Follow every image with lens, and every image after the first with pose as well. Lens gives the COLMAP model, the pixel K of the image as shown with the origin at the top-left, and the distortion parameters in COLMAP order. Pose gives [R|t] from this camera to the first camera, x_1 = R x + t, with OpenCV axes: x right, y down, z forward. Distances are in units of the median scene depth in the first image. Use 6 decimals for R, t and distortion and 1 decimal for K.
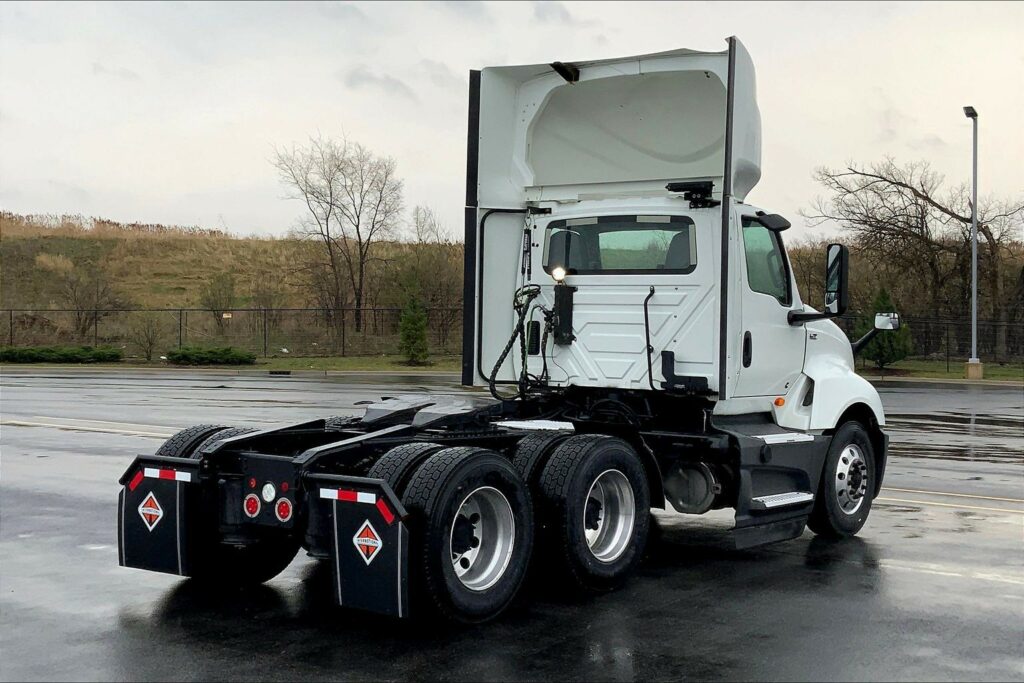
lens RADIAL K [[1468.7, 0, 505.1], [0, 1468.7, 335.1], [0, 0, 1]] dist [0.088204, 0.000000]
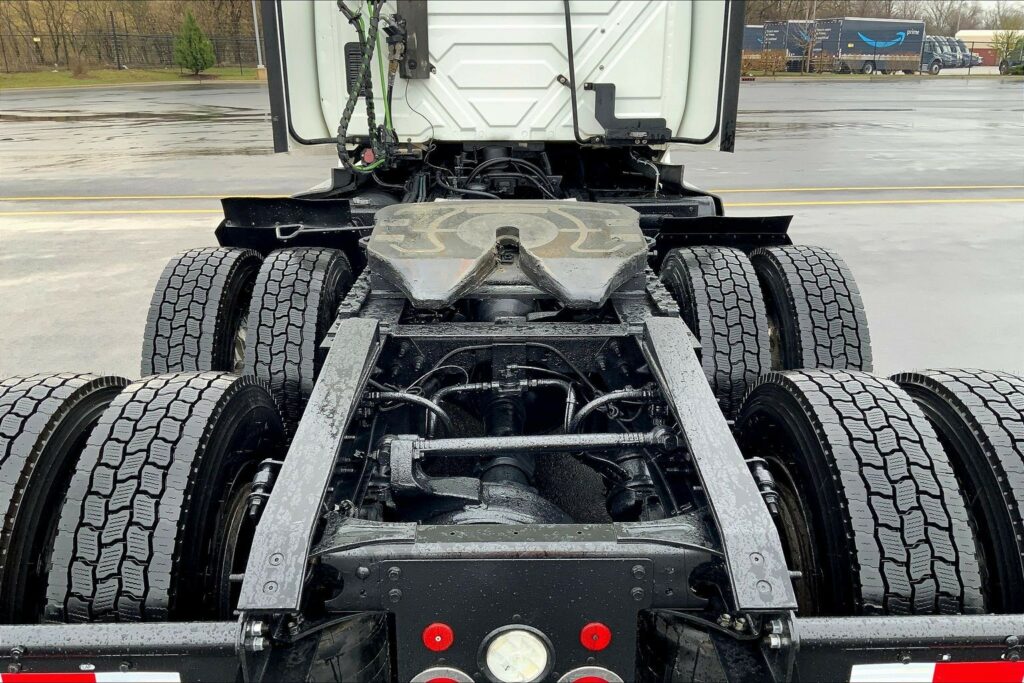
lens RADIAL K [[846.2, 0, 507.5], [0, 846.2, 346.9], [0, 0, 1]] dist [0.098887, -0.190315]
pose [[0.789008, -0.225331, 0.571570, -0.186758], [0.024146, 0.940970, 0.337628, -0.009482], [-0.613908, -0.252590, 0.747874, 0.667197]]
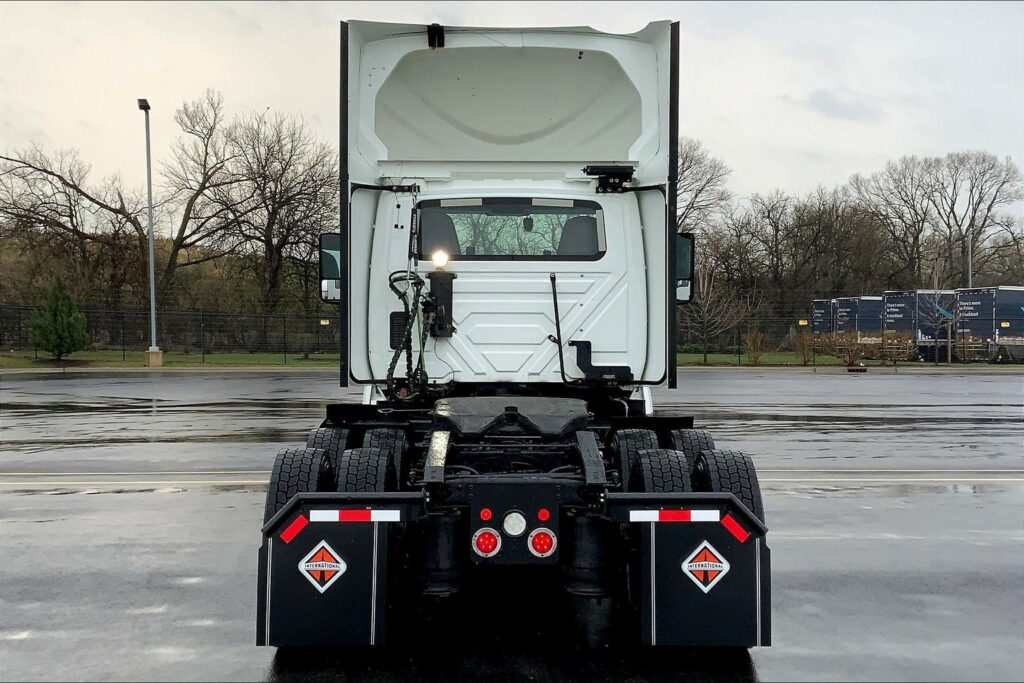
lens RADIAL K [[1437.5, 0, 521.3], [0, 1437.5, 341.8], [0, 0, 1]] dist [0.080859, 0.000000]
pose [[0.783529, -0.026547, 0.620788, -0.489318], [0.019041, 0.999644, 0.018717, -0.006639], [-0.621063, -0.002845, 0.783755, 0.281208]]
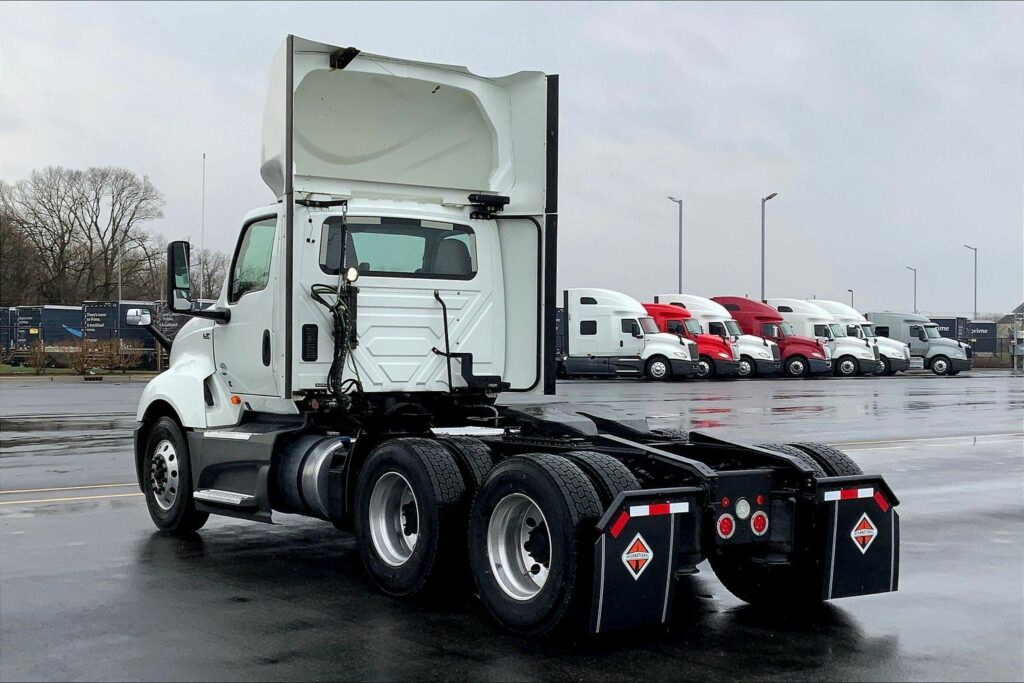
lens RADIAL K [[1399.0, 0, 505.5], [0, 1399.0, 346.7], [0, 0, 1]] dist [0.101808, 0.000000]
pose [[0.284356, -0.022690, 0.958450, -0.818728], [0.002371, 0.999733, 0.022964, -0.016050], [-0.958716, -0.004257, 0.284334, 0.668437]]
